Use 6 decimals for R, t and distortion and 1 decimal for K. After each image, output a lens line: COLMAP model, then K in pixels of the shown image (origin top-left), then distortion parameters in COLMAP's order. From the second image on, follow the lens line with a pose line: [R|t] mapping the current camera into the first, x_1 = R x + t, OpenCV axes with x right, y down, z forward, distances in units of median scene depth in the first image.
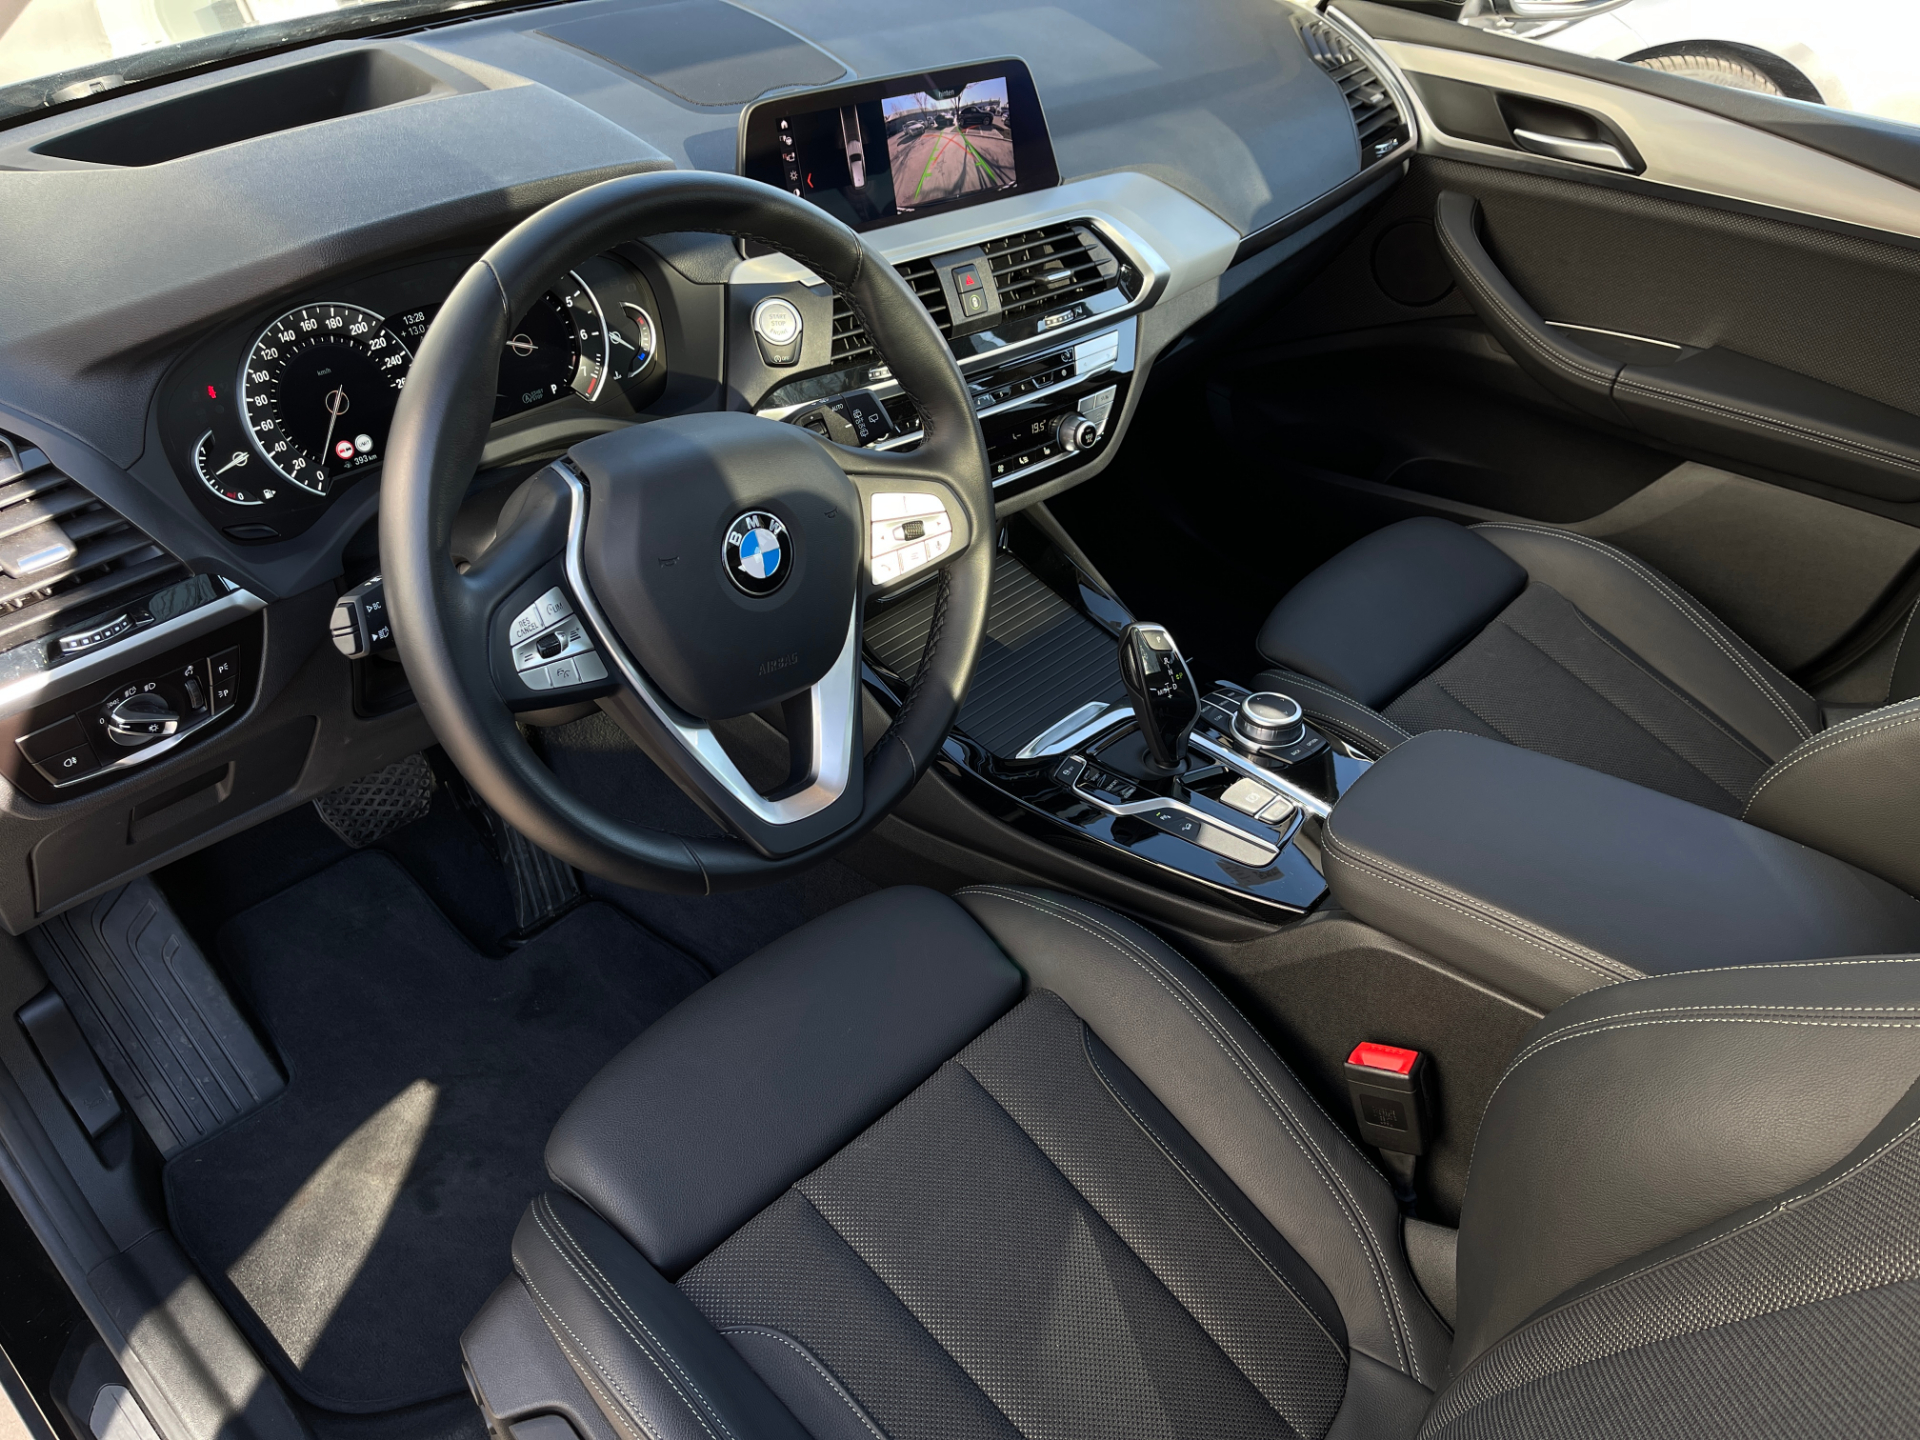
lens RADIAL K [[1470.8, 0, 956.3], [0, 1470.8, 716.3], [0, 0, 1]] dist [0.054484, -0.066970]
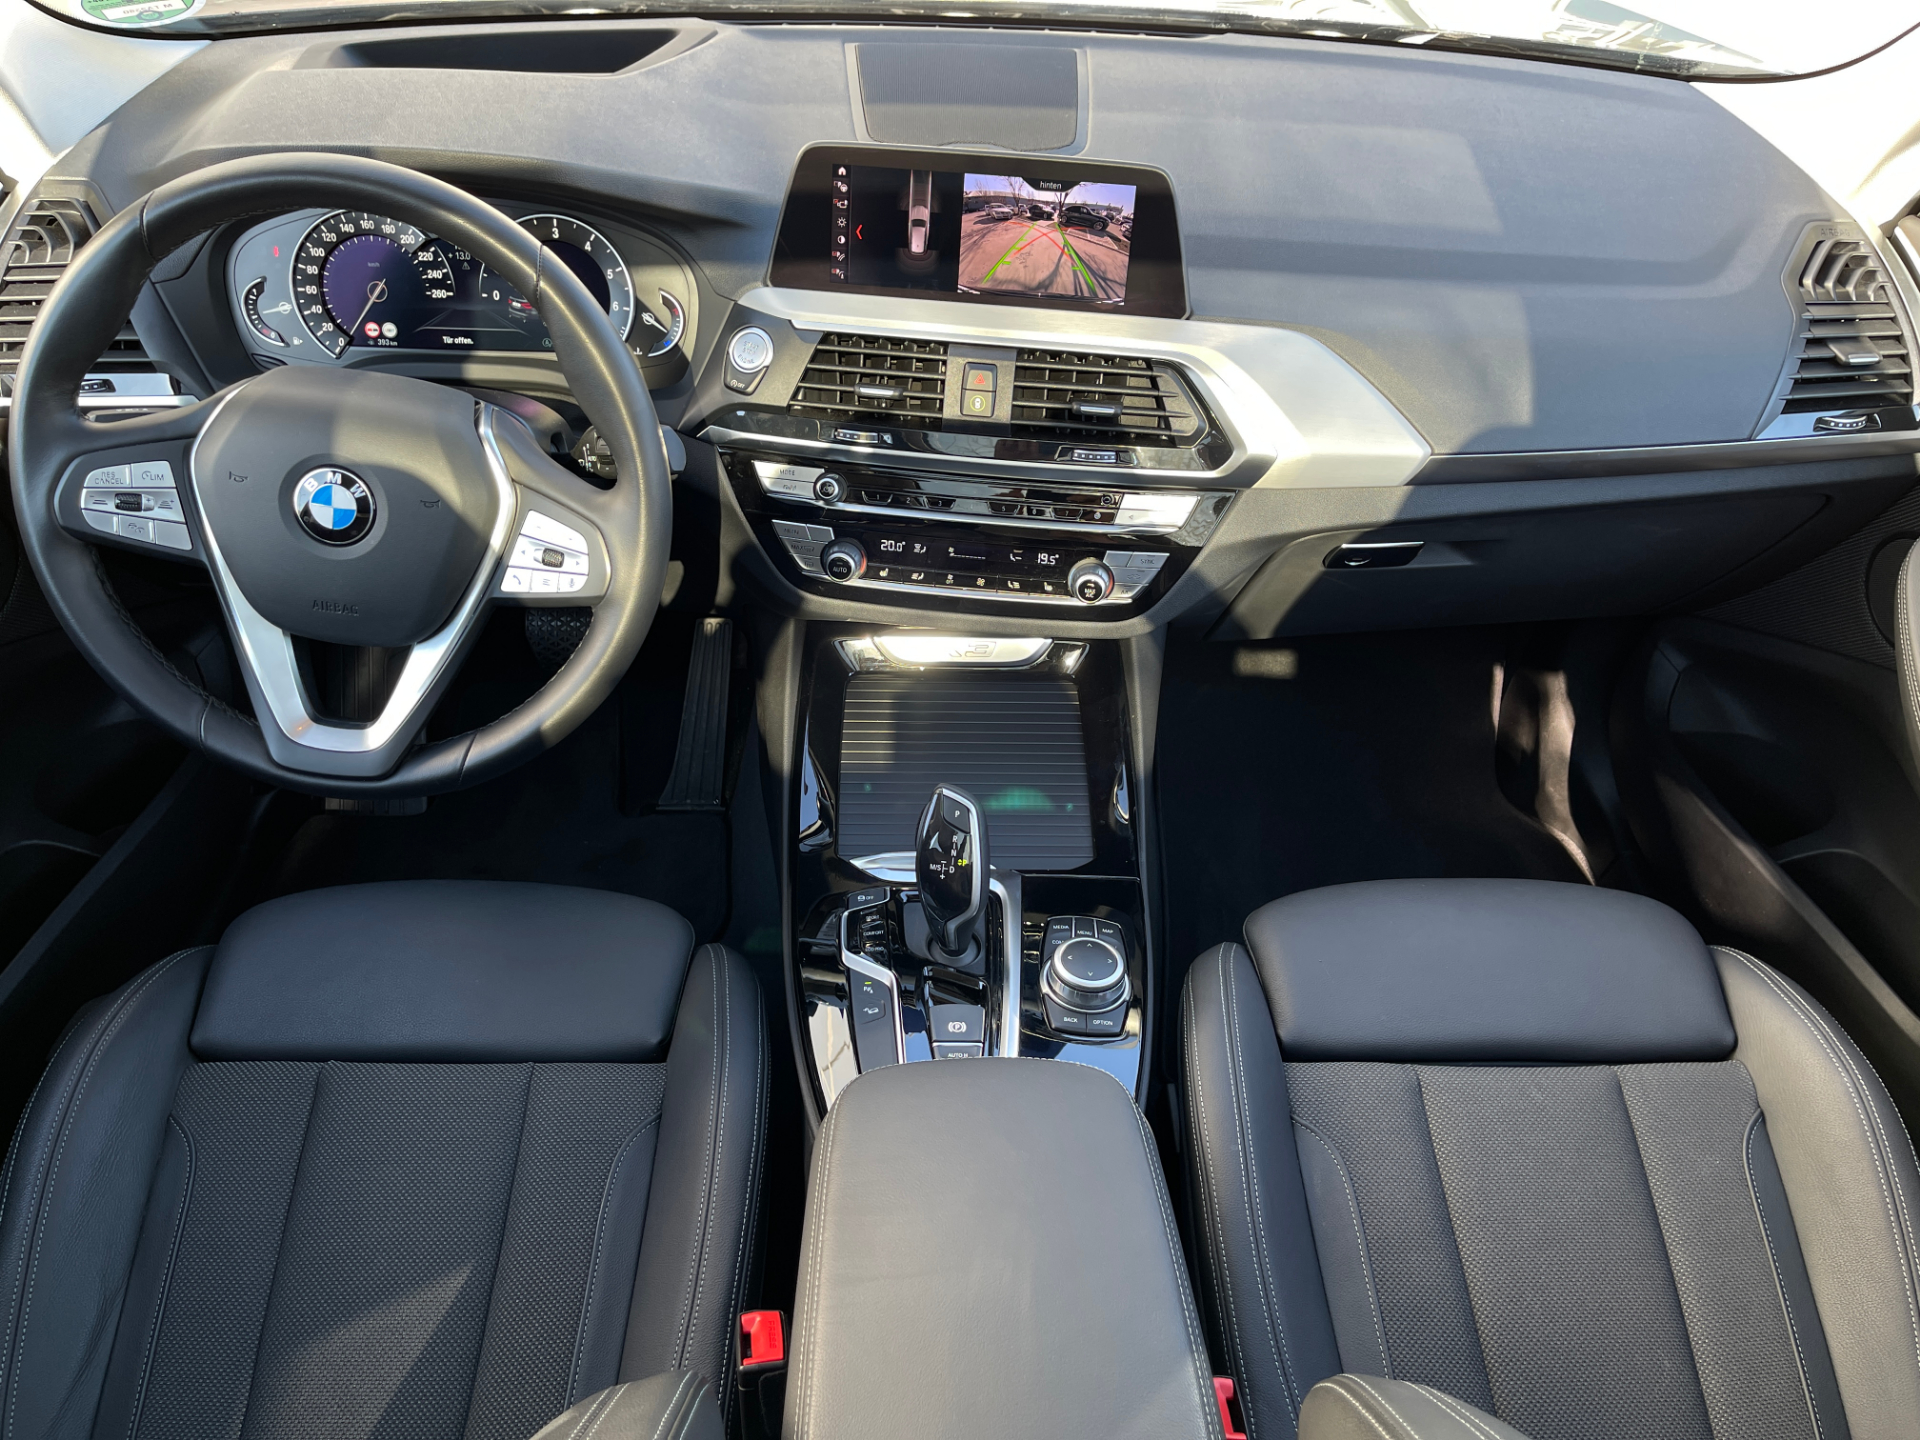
lens RADIAL K [[1470.8, 0, 957.6], [0, 1470.8, 721.2], [0, 0, 1]] dist [0.054484, -0.066970]
pose [[0.701929, 0.440011, -0.560077, 0.611659], [-0.440439, 0.886130, 0.144177, -0.230765], [0.559741, 0.145478, 0.815798, 0.263331]]
